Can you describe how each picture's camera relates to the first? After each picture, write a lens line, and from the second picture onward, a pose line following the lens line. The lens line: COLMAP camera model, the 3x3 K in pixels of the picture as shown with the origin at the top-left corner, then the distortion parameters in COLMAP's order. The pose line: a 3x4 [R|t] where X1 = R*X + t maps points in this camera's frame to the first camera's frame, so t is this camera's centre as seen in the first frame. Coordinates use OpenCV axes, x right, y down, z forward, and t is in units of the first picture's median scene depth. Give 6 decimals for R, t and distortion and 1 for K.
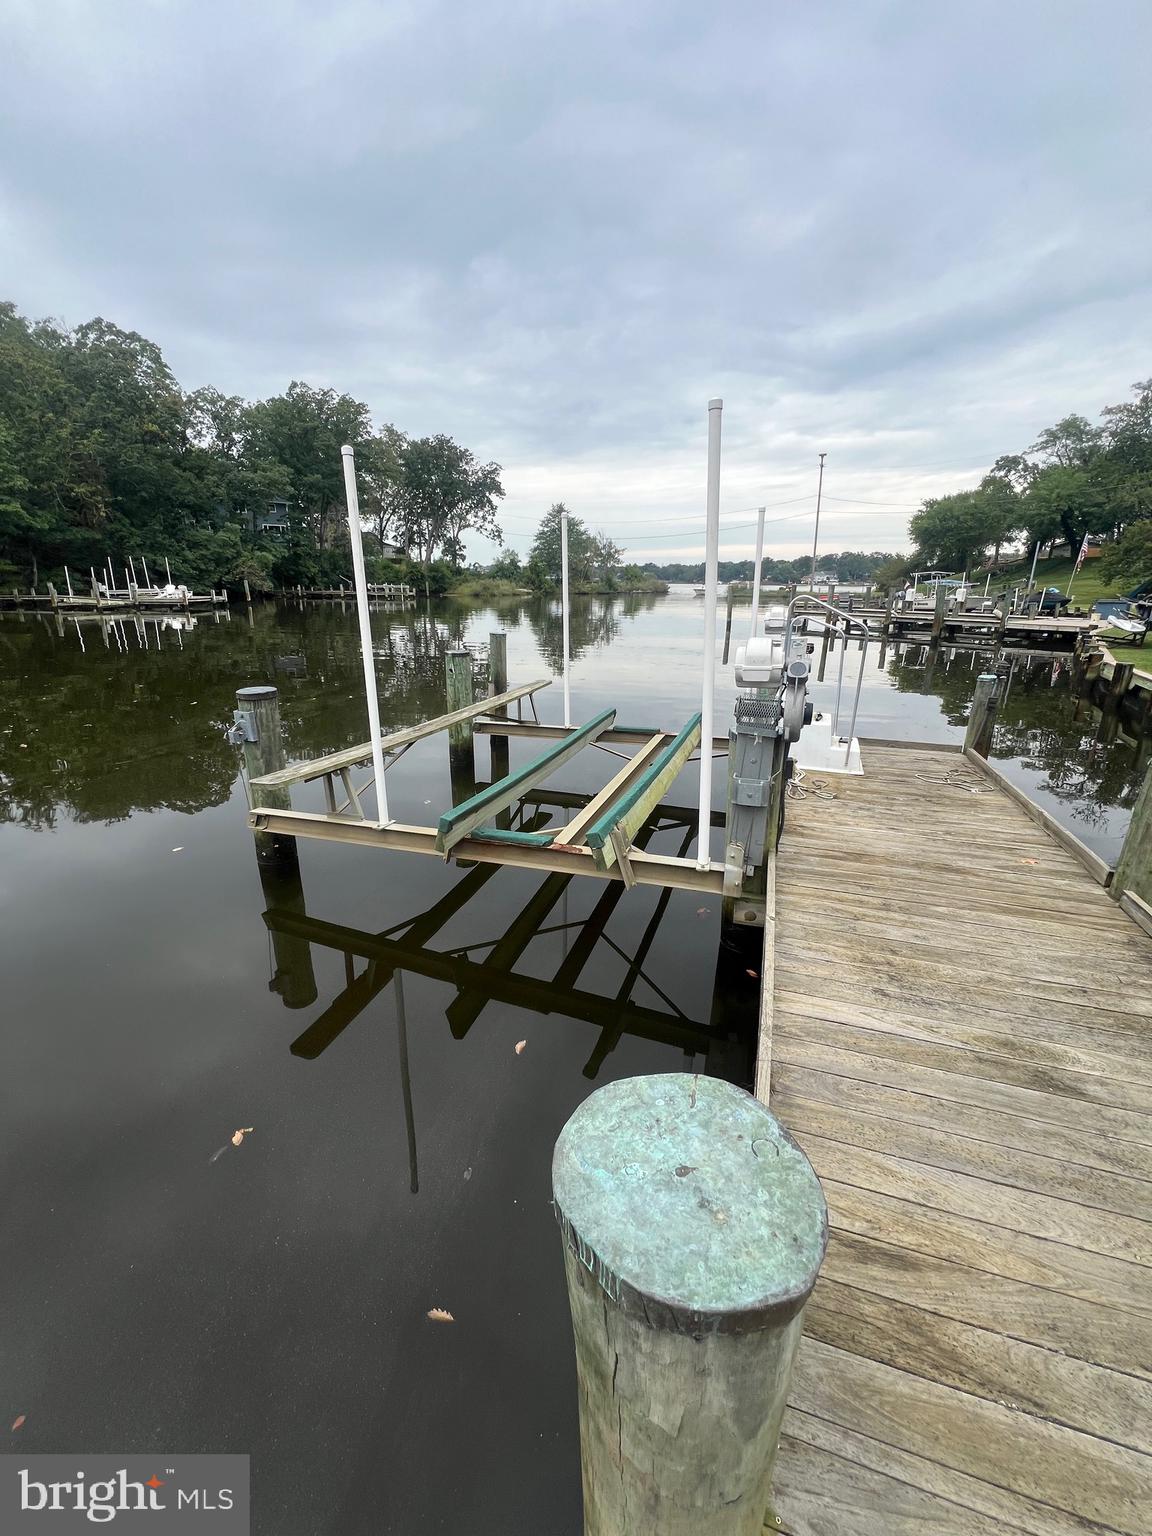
lens RADIAL K [[615.5, 0, 578.7], [0, 615.5, 765.9], [0, 0, 1]] dist [-0.002963, 0.000400]
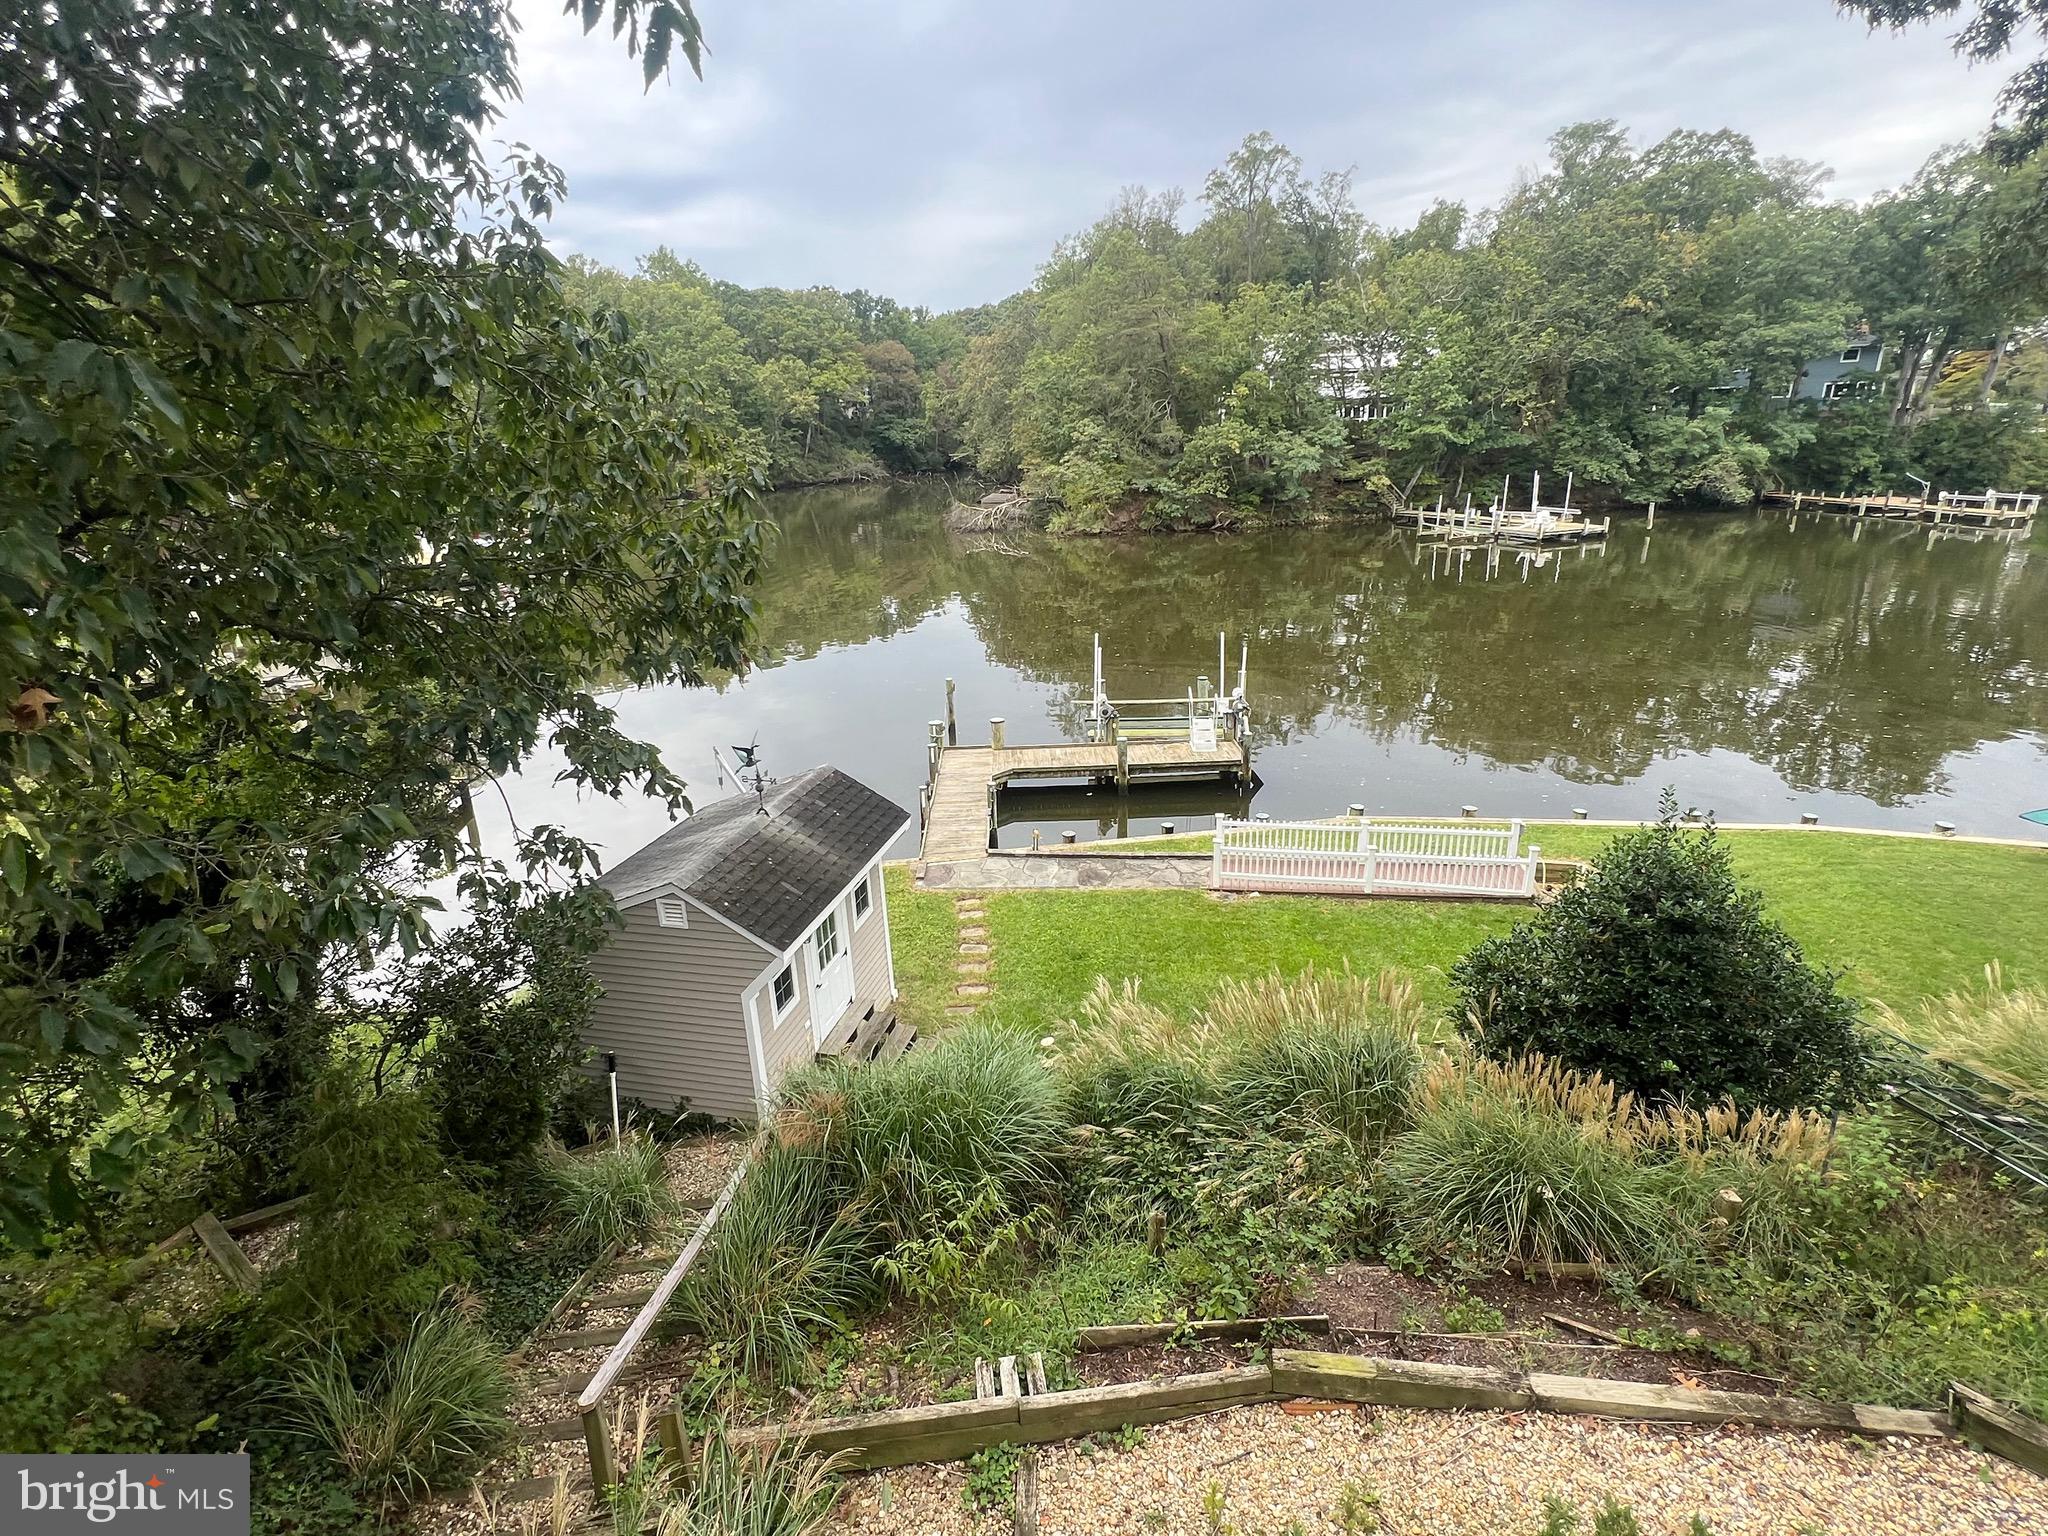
lens RADIAL K [[1005.3, 0, 1028.8], [0, 1005.3, 766.0], [0, 0, 1]] dist [-0.000551, -0.000099]
pose [[0.328559, 0.288302, -0.899406, 0.260249], [-0.240341, 0.946446, 0.215583, -0.045080], [0.913392, 0.145332, 0.380254, -0.086253]]
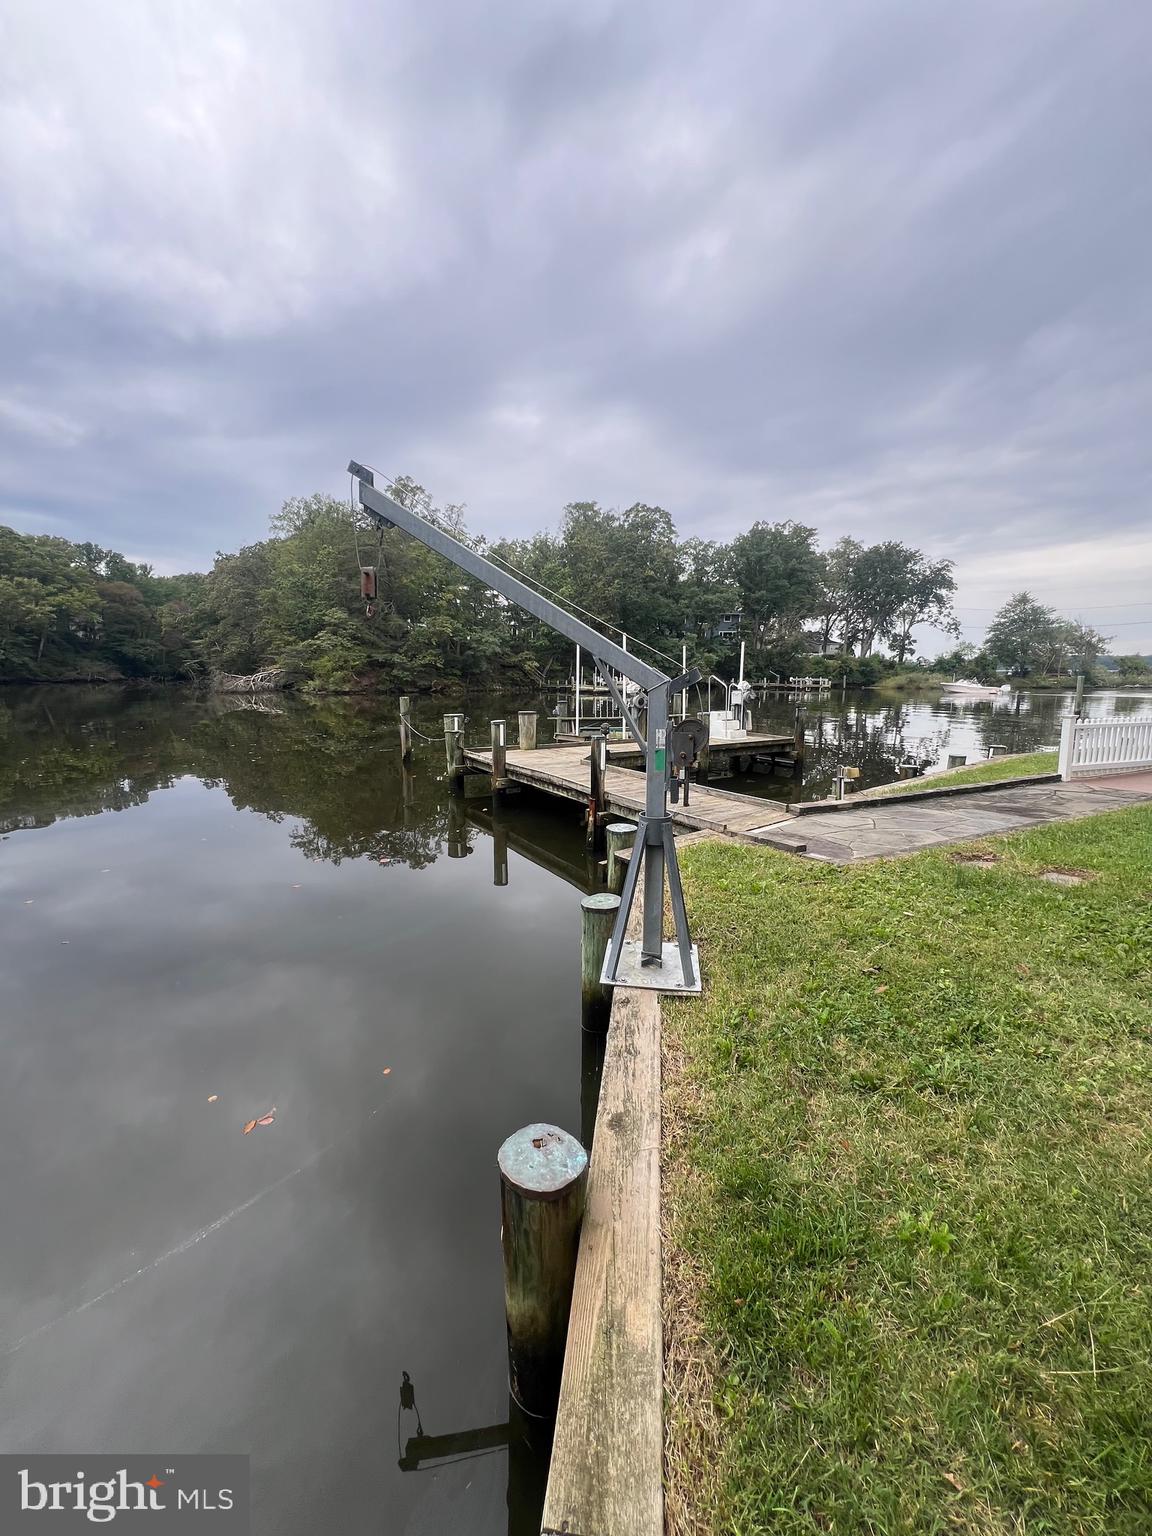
lens RADIAL K [[615.5, 0, 577.1], [0, 615.5, 764.4], [0, 0, 1]] dist [-0.002963, 0.000400]
pose [[0.757921, 0.089584, -0.646166, 0.099993], [-0.184190, 0.979611, -0.080233, 0.026415], [0.625803, 0.179827, 0.758968, -0.084472]]
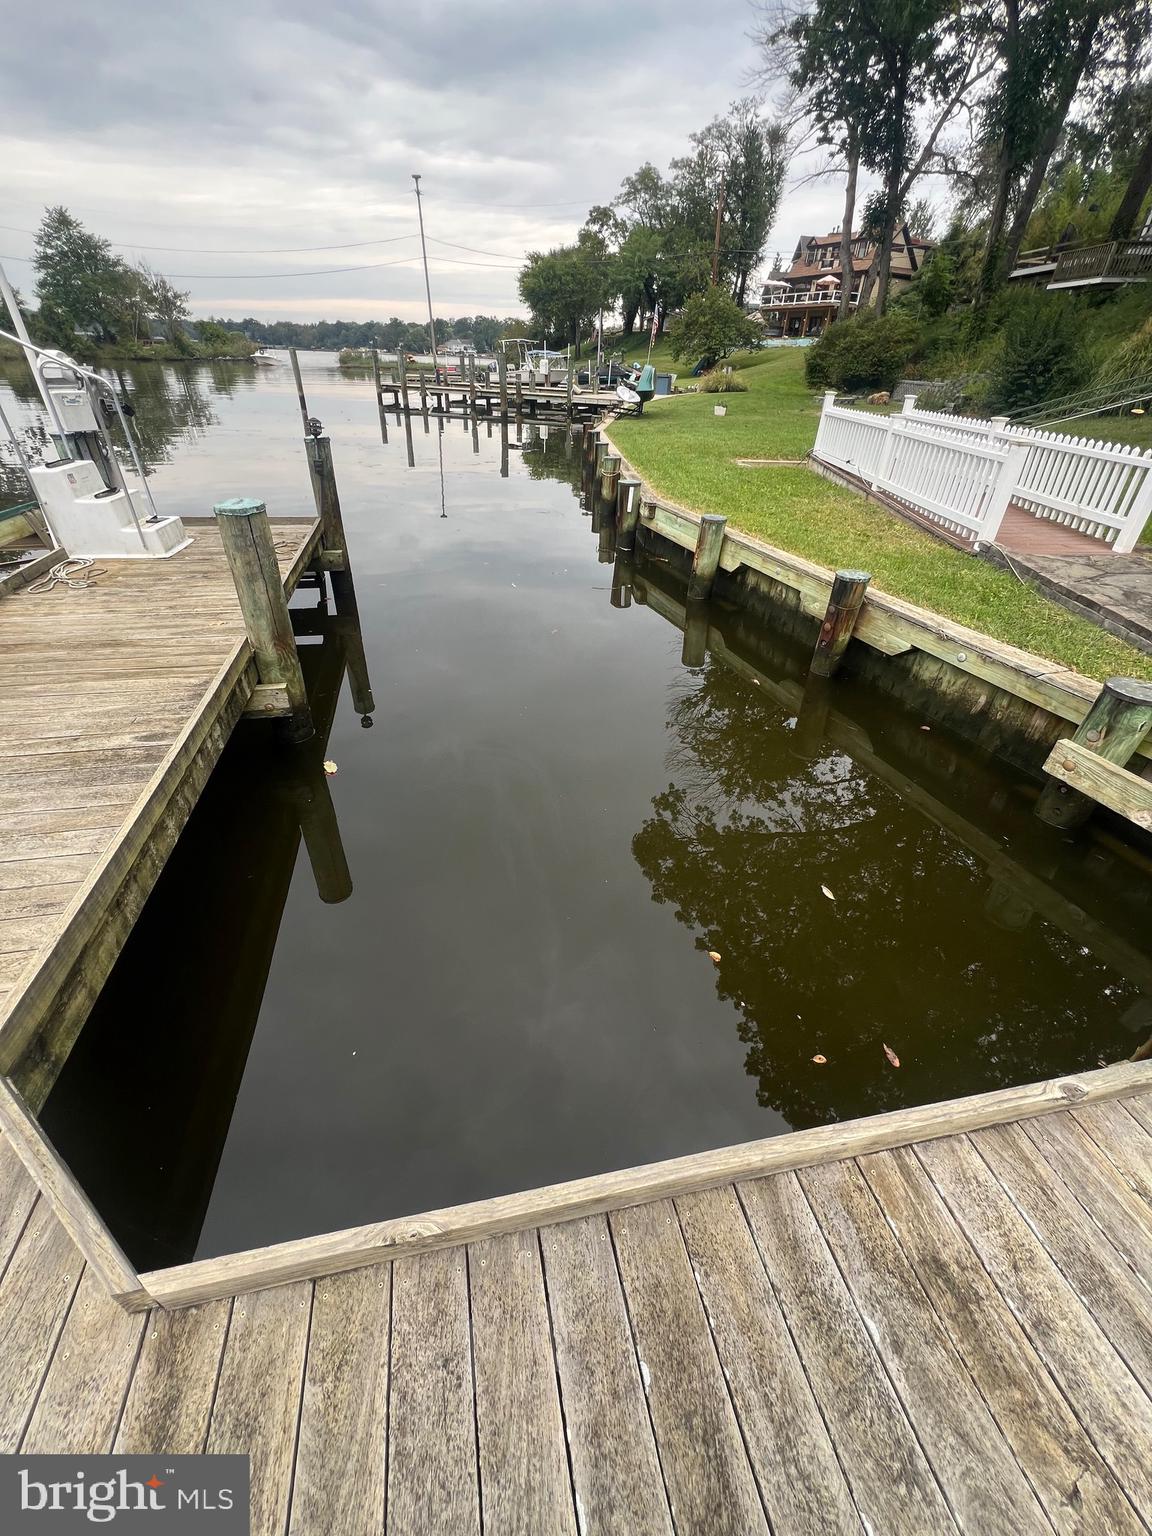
lens RADIAL K [[615.5, 0, 579.2], [0, 615.5, 765.1], [0, 0, 1]] dist [-0.002963, 0.000400]
pose [[0.870585, -0.251673, 0.422780, 0.036653], [0.114263, 0.939201, 0.323799, 0.005460], [-0.478567, -0.233586, 0.846411, -0.010325]]
